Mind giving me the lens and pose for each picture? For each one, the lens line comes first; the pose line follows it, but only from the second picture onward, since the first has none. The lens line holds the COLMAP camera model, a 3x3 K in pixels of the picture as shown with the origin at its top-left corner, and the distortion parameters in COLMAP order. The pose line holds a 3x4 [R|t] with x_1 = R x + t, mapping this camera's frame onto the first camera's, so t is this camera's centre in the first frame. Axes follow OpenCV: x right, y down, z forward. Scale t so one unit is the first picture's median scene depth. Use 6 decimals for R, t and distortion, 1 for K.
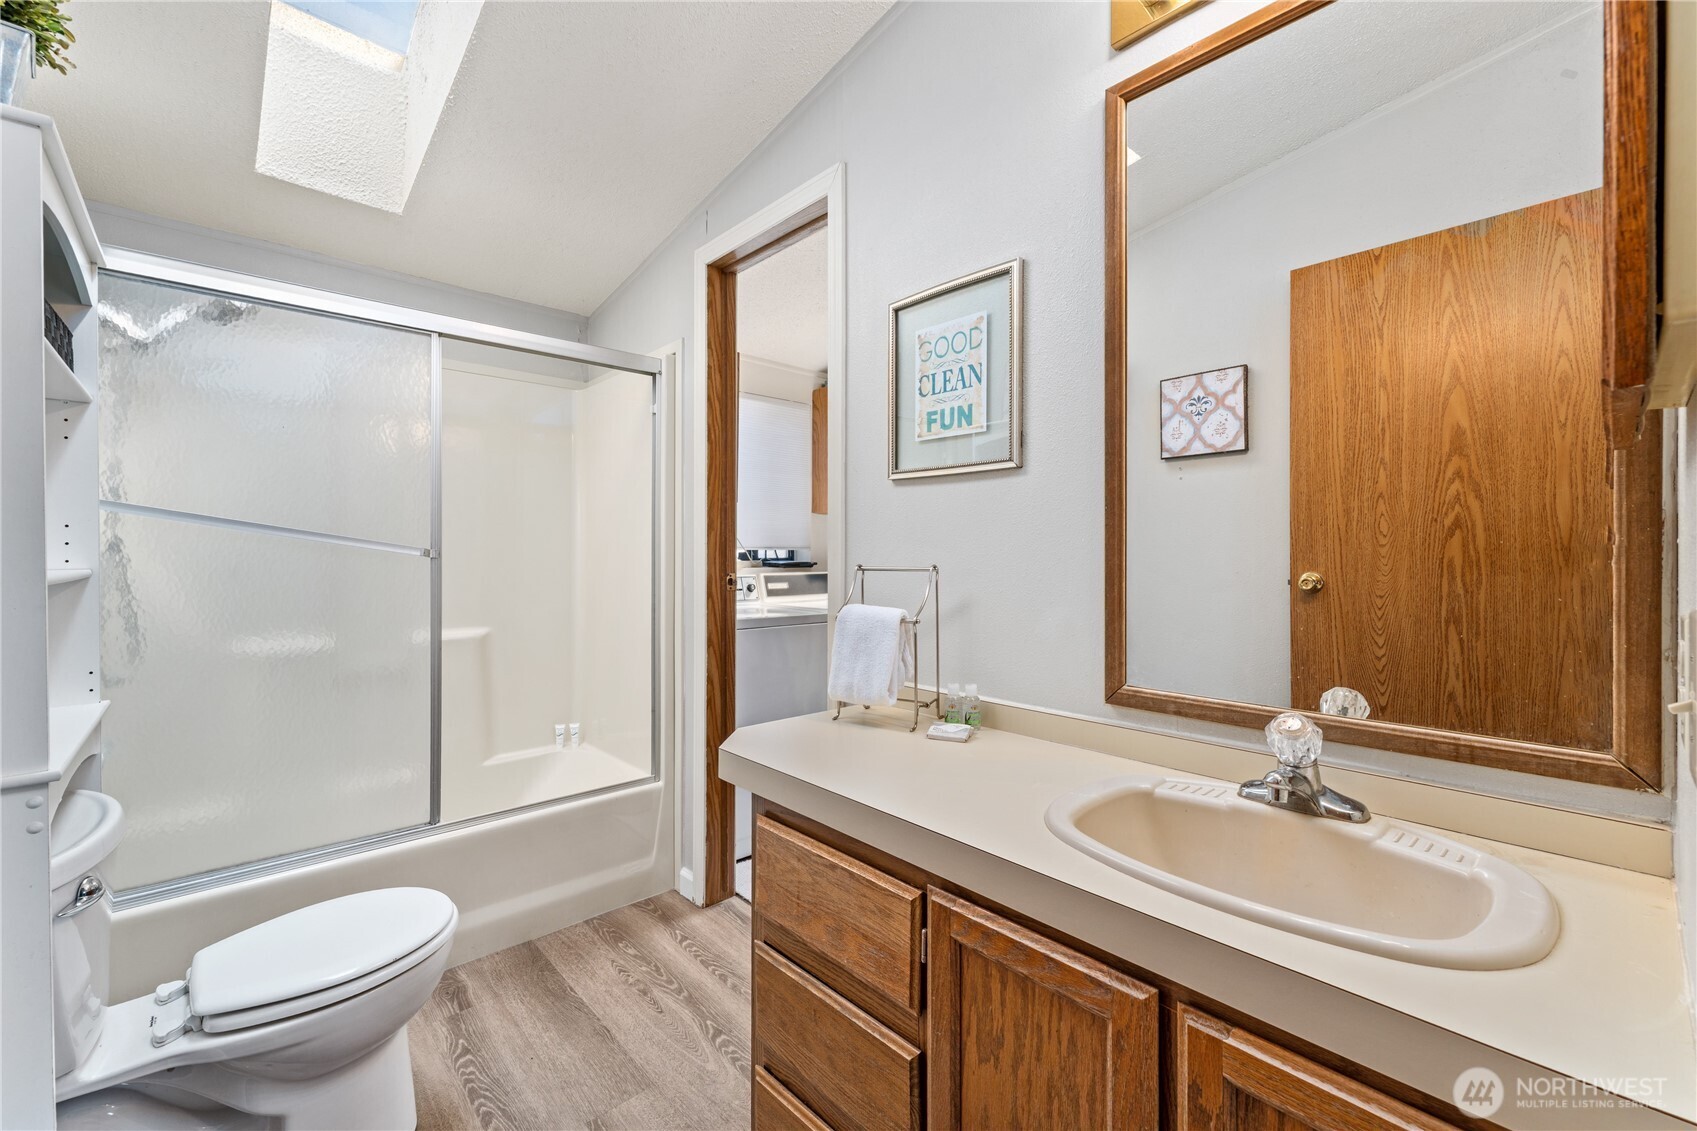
lens RADIAL K [[696.3, 0, 846.7], [0, 696.3, 557.0], [0, 0, 1]] dist [-0.003120, -0.000113]
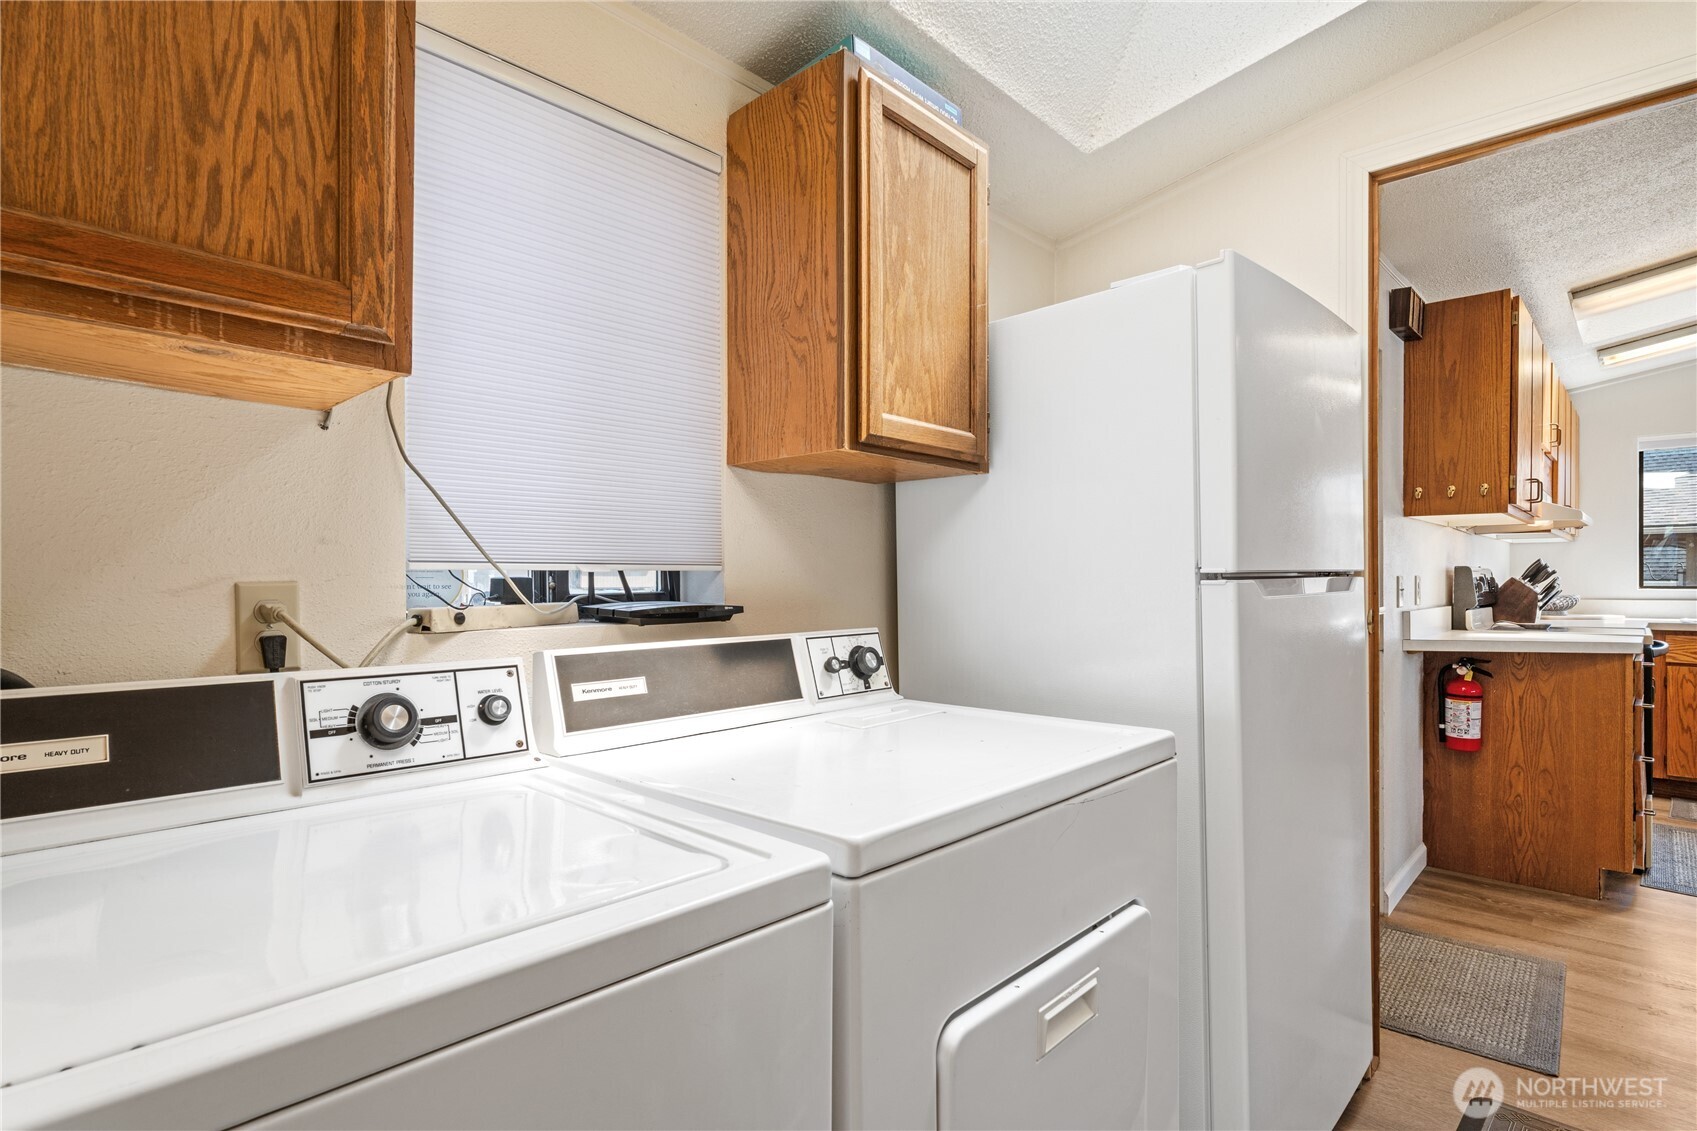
lens RADIAL K [[832.4, 0, 849.0], [0, 832.4, 578.6], [0, 0, 1]] dist [0.000116, 0.000004]
pose [[0.997394, -0.010053, 0.071450, -0.020730], [0.010619, 0.999915, -0.007546, -0.001854], [-0.071368, 0.008285, 0.997416, 0.591831]]
